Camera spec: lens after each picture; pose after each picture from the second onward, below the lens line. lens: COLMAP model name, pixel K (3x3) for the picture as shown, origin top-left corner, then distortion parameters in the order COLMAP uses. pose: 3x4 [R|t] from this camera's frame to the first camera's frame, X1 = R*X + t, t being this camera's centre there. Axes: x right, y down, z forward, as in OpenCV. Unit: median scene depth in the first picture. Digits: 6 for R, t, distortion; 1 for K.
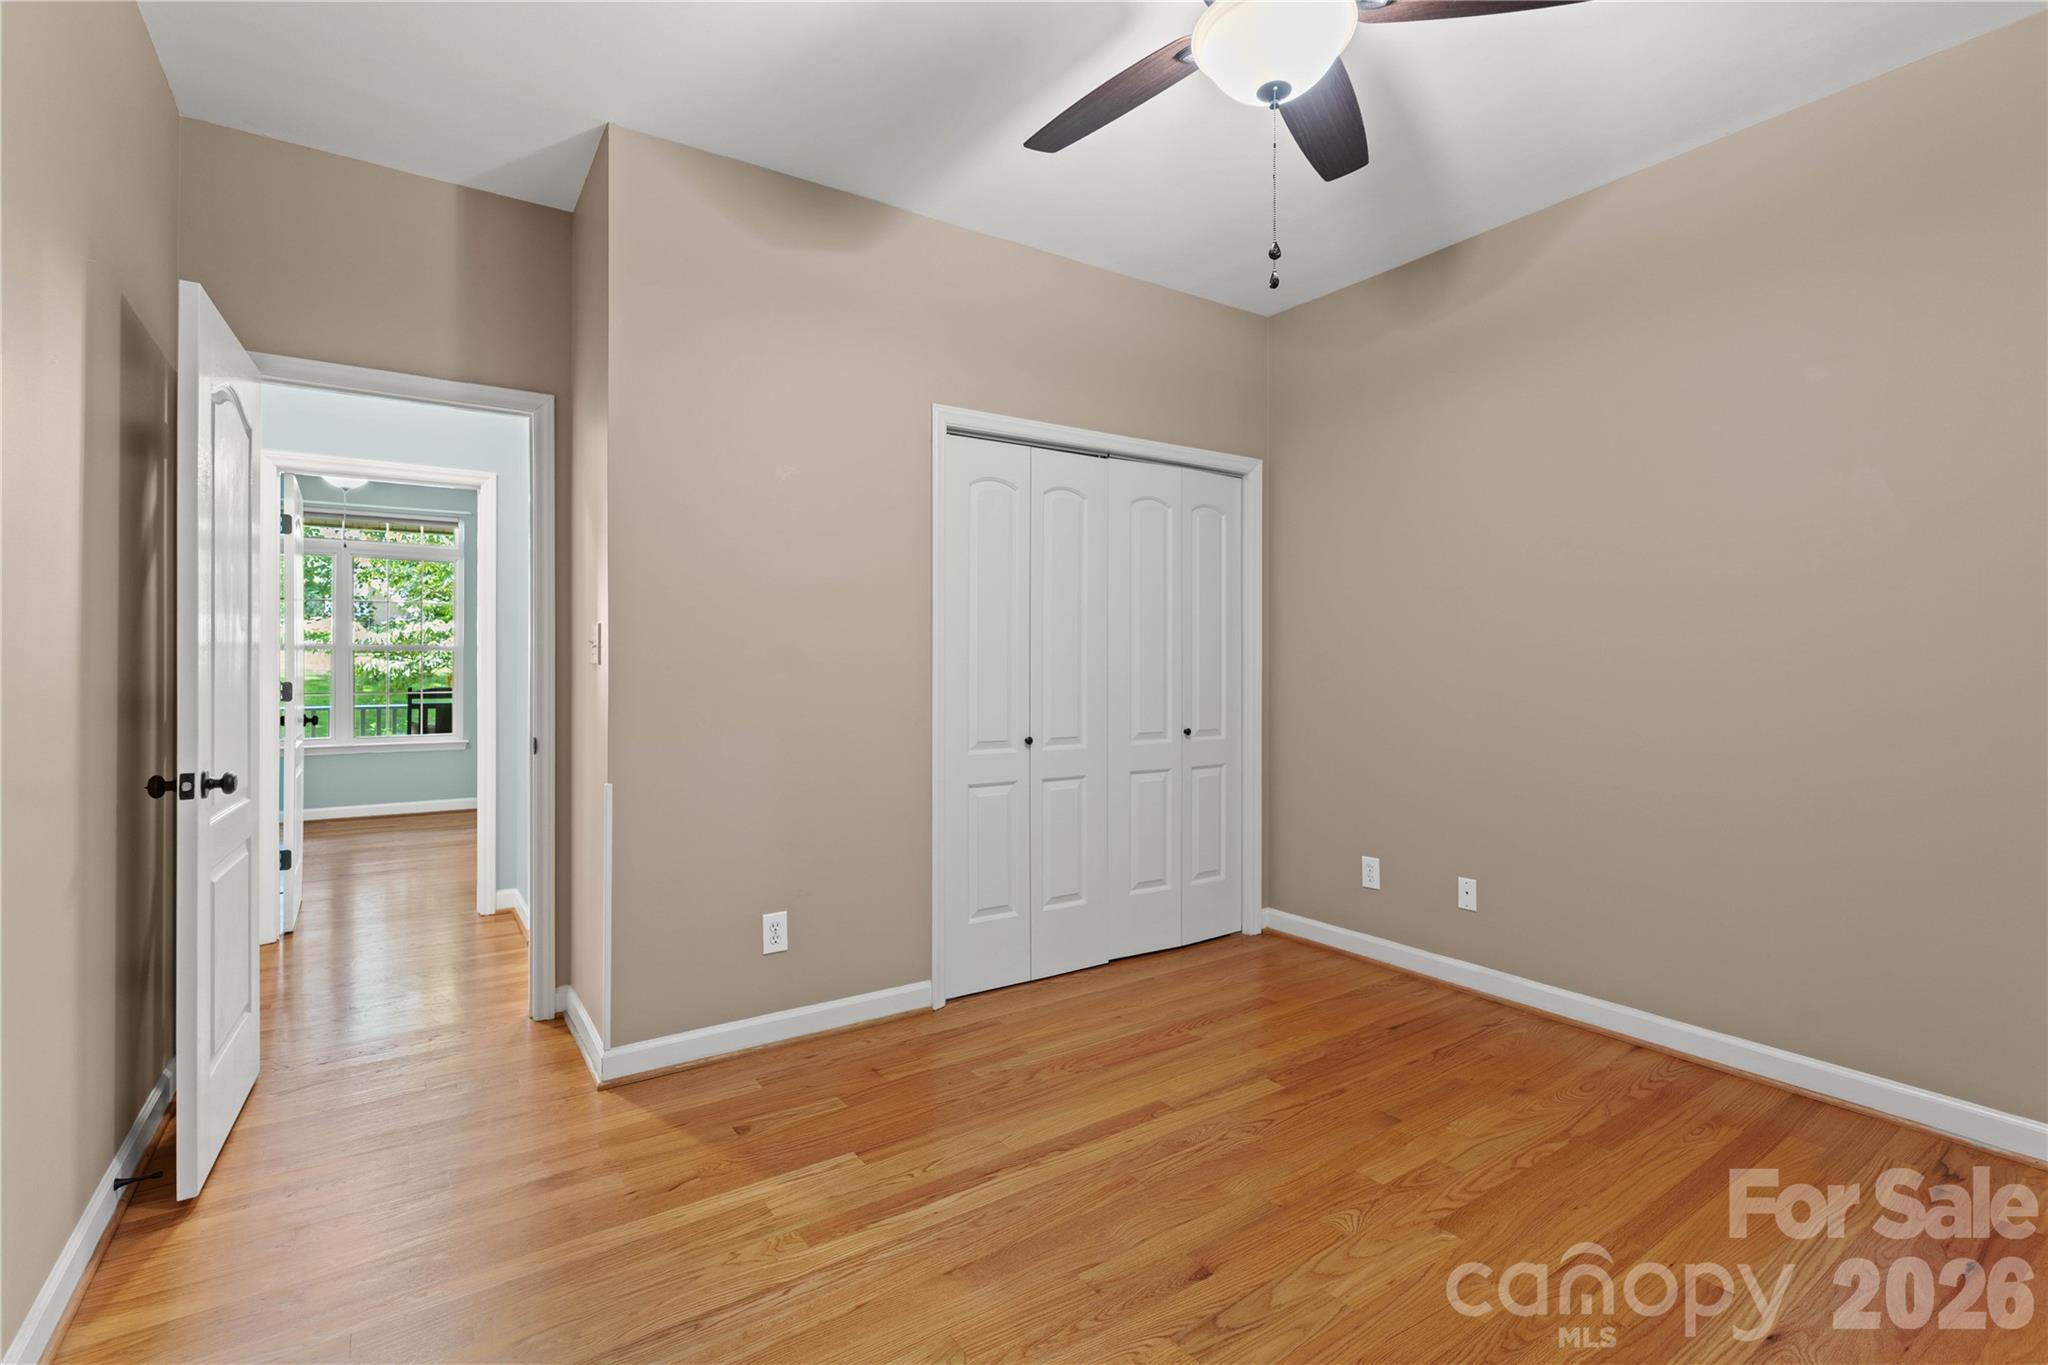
lens RADIAL K [[946.1, 0, 1040.0], [0, 946.1, 663.3], [0, 0, 1]] dist [0.003662, 0.000567]
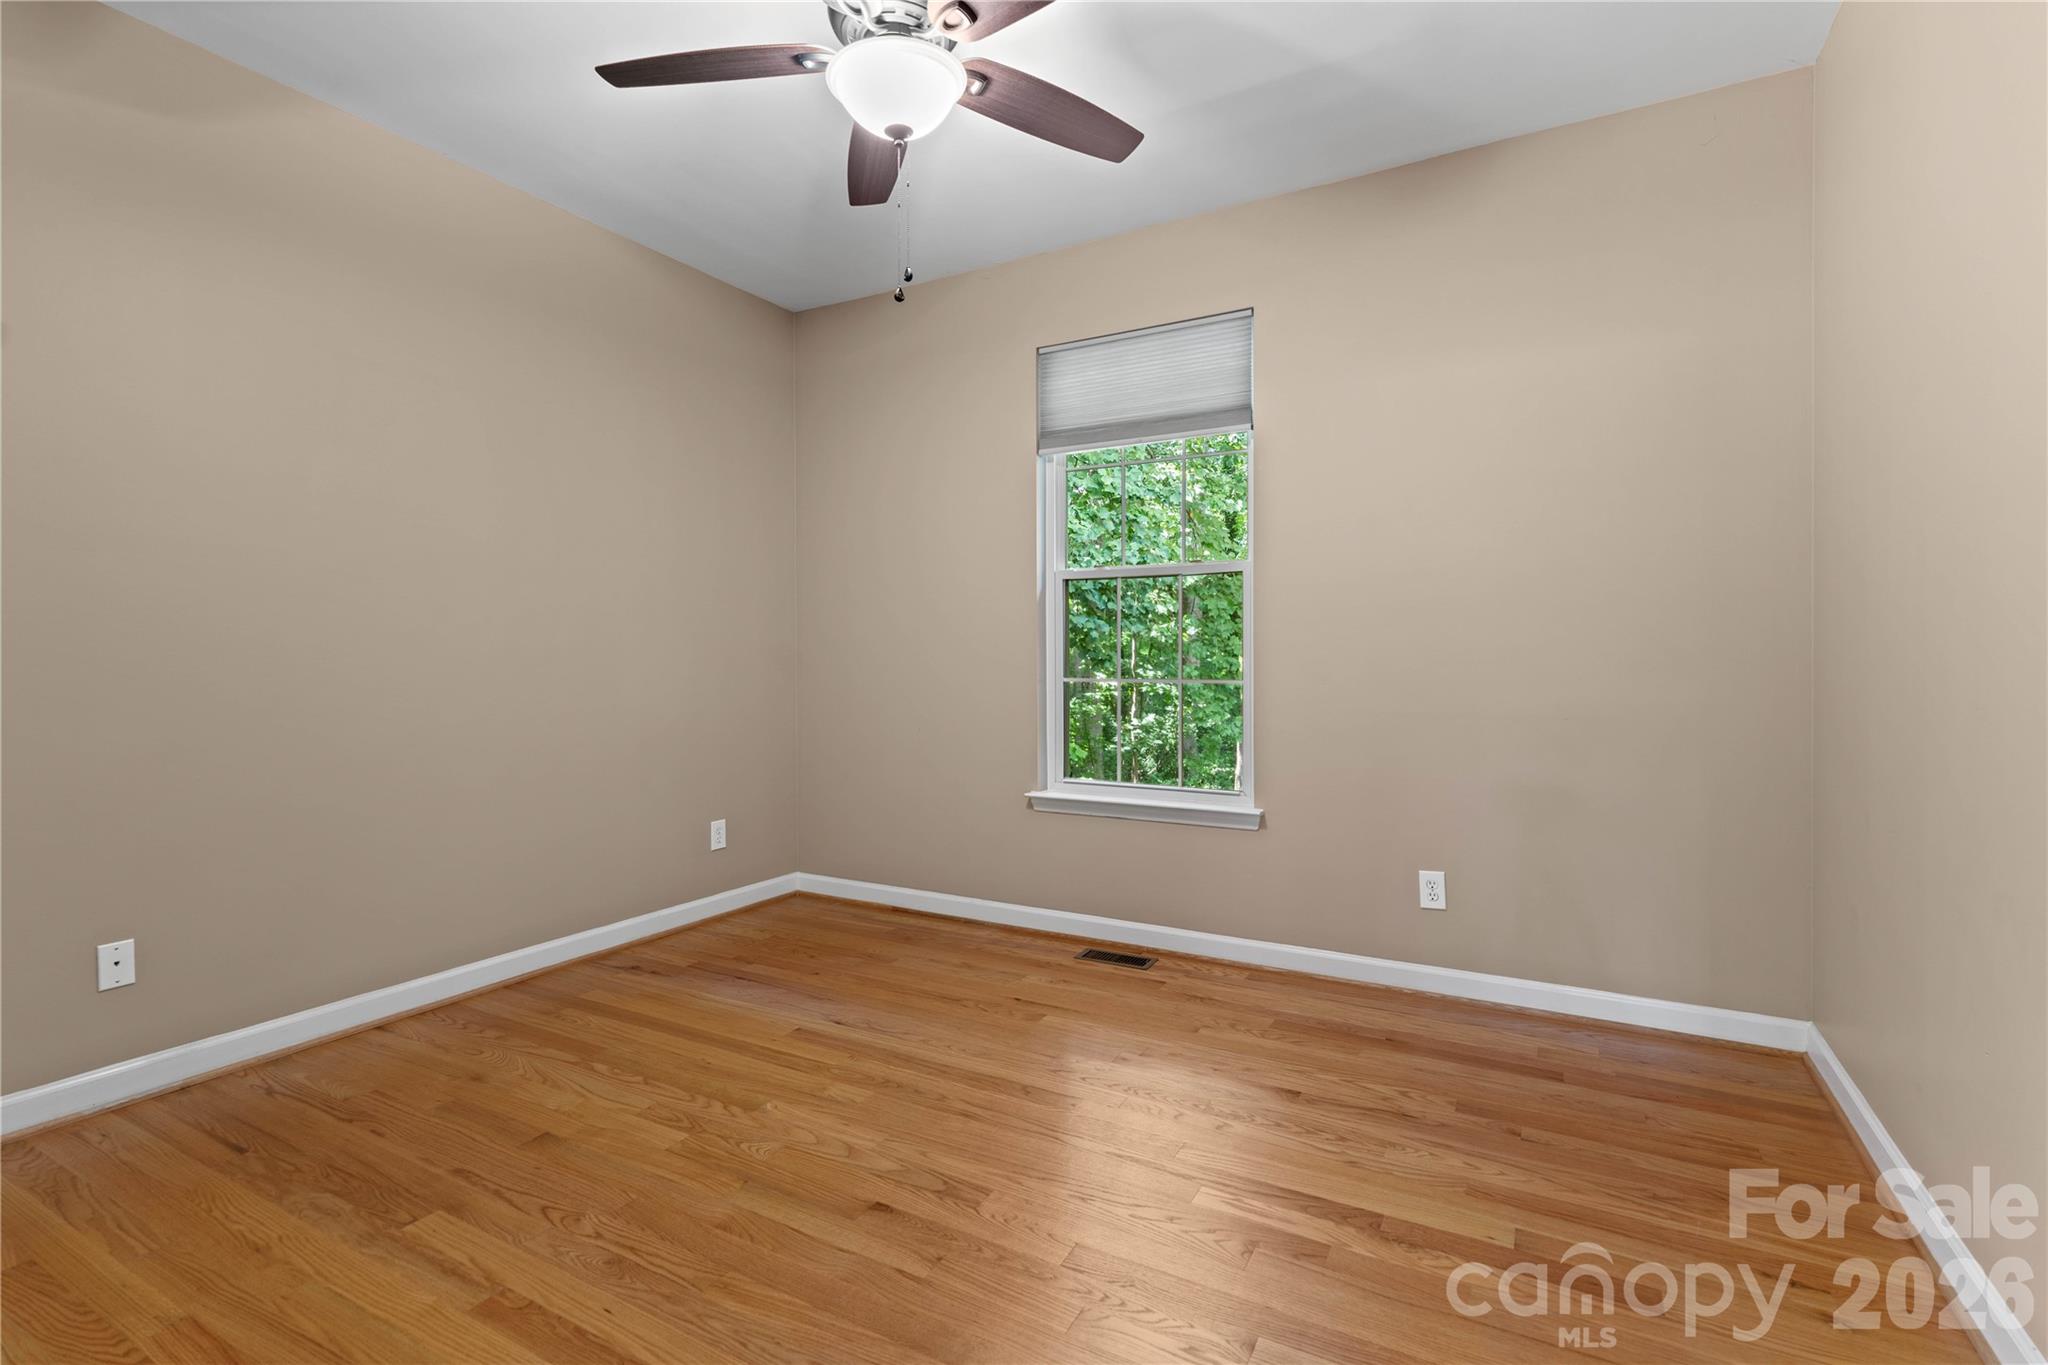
lens RADIAL K [[946.1, 0, 1040.0], [0, 946.1, 663.3], [0, 0, 1]] dist [0.003662, 0.000567]
pose [[-0.443690, -0.007140, 0.896152, -0.629217], [0.001192, 0.999963, 0.008557, 0.035269], [-0.896179, 0.004865, -0.443665, 0.993248]]
